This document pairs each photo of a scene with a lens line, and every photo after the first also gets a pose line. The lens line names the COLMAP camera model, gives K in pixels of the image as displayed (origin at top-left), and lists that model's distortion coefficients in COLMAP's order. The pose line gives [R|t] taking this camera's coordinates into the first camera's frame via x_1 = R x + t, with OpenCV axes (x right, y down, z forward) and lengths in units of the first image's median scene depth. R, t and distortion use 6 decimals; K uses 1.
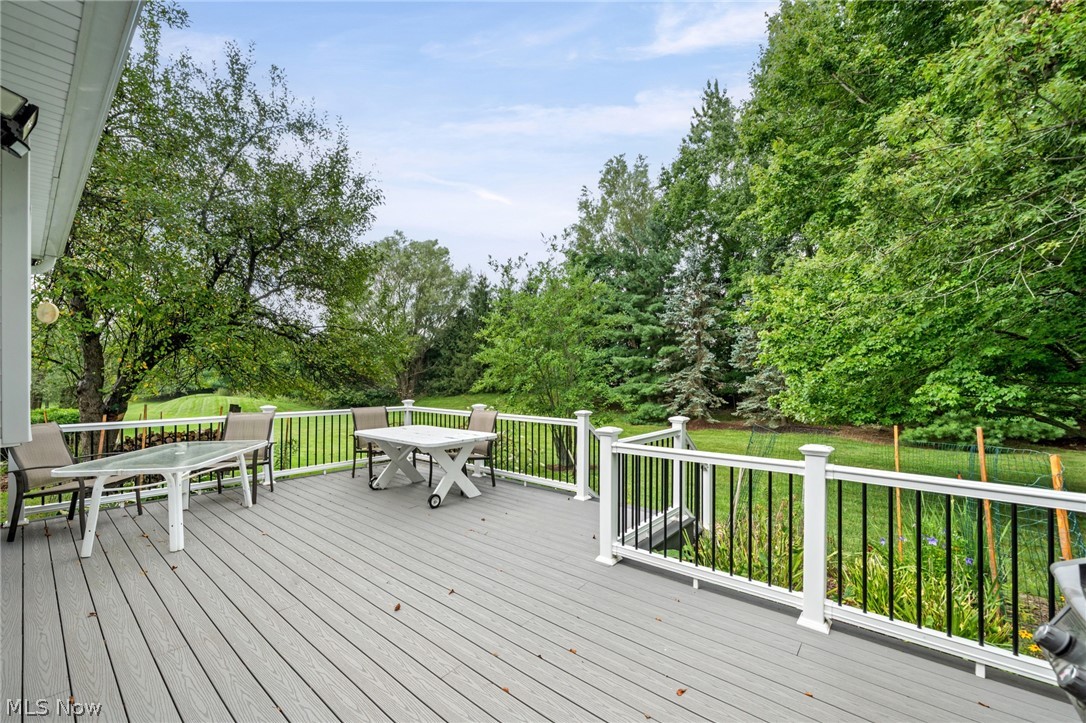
lens RADIAL K [[446.0, 0, 541.3], [0, 446.0, 374.9], [0, 0, 1]] dist [0.000223, 0.000122]
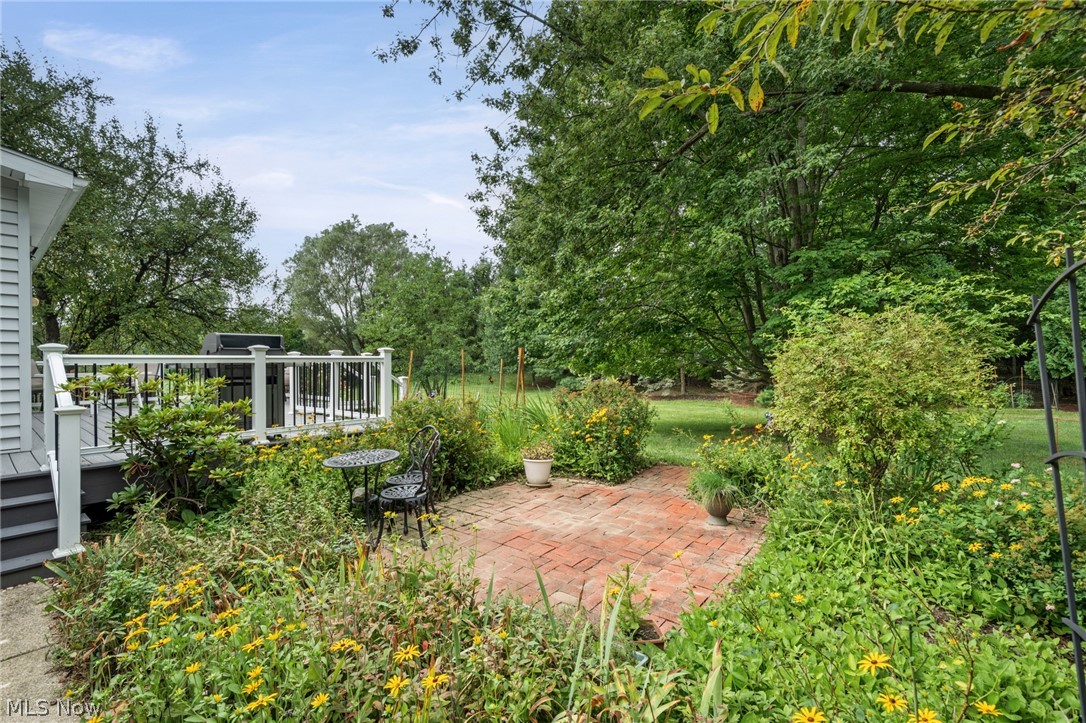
lens RADIAL K [[486.6, 0, 543.0], [0, 486.6, 361.5], [0, 0, 1]] dist [0.000680, 0.000022]
pose [[0.999924, -0.010514, 0.006511, 0.472277], [0.010510, 0.999945, 0.000529, 0.061474], [-0.006516, -0.000460, 0.999979, -0.483342]]
